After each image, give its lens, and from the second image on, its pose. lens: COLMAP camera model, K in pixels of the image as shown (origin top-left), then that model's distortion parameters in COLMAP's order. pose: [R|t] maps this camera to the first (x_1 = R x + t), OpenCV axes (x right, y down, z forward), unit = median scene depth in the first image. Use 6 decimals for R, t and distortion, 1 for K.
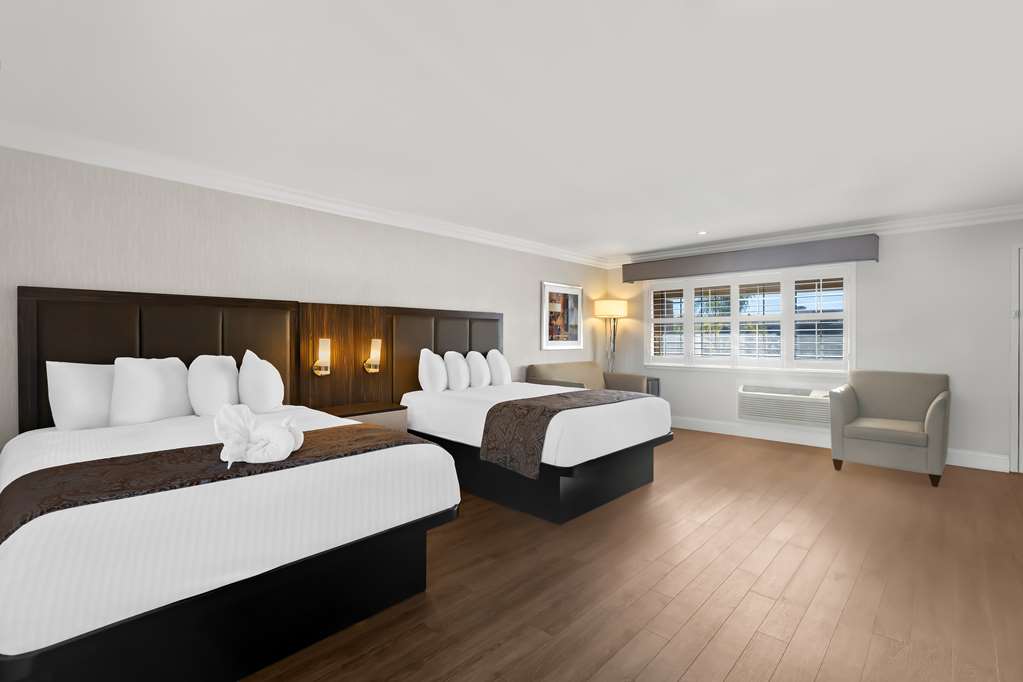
lens RADIAL K [[494.5, 0, 511.5], [0, 494.5, 341.0], [0, 0, 1]] dist [-0.000253, -0.000060]
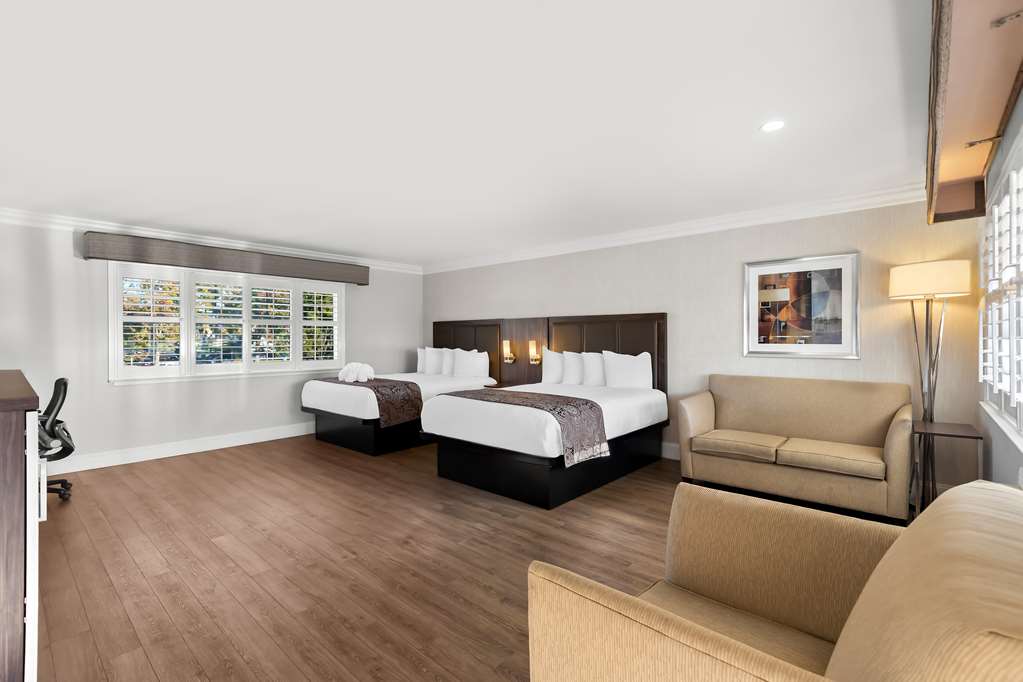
lens RADIAL K [[459.0, 0, 511.5], [0, 459.0, 341.0], [0, 0, 1]] dist [0.000077, 0.000014]
pose [[0.007773, 0.006963, -0.999946, 0.728623], [-0.002356, 0.999973, 0.006945, -0.007659], [0.999967, 0.002302, 0.007789, 0.626794]]
